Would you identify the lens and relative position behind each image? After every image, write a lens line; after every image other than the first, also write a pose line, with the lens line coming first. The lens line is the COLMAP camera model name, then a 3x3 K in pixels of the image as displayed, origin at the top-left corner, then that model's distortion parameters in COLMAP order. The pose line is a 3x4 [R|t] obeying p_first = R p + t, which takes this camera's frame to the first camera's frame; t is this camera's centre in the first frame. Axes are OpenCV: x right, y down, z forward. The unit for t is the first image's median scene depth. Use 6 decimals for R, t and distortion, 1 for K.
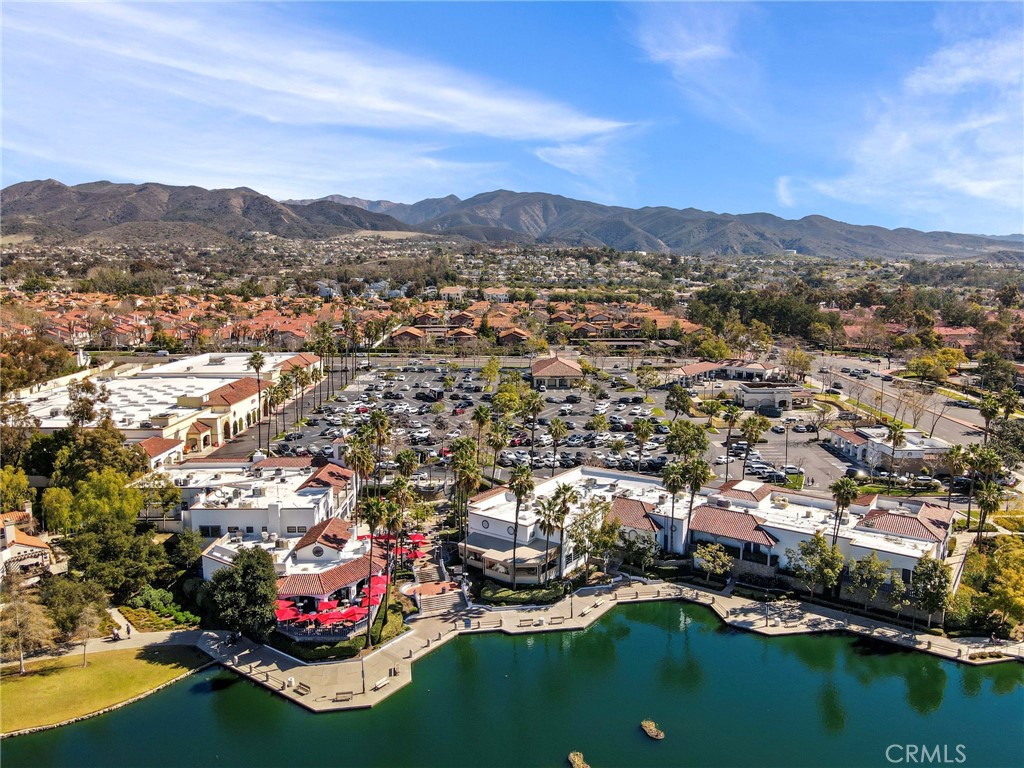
lens RADIAL K [[744.0, 0, 512.0], [0, 744.0, 384.0], [0, 0, 1]] dist [-0.003378, 0.036123]
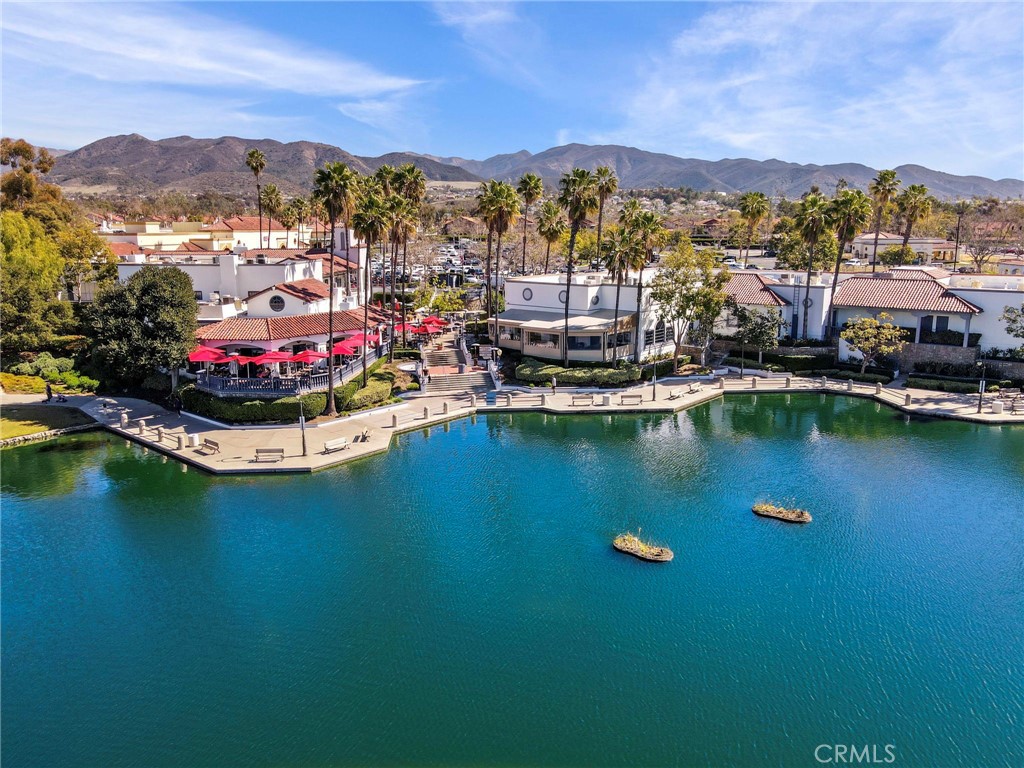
lens RADIAL K [[744.0, 0, 512.0], [0, 744.0, 384.0], [0, 0, 1]] dist [-0.003378, 0.036123]
pose [[0.995586, 0.016840, -0.092327, 0.015937], [-0.011790, 0.998418, 0.054971, 0.243076], [0.093106, -0.053640, 0.994210, 0.320184]]
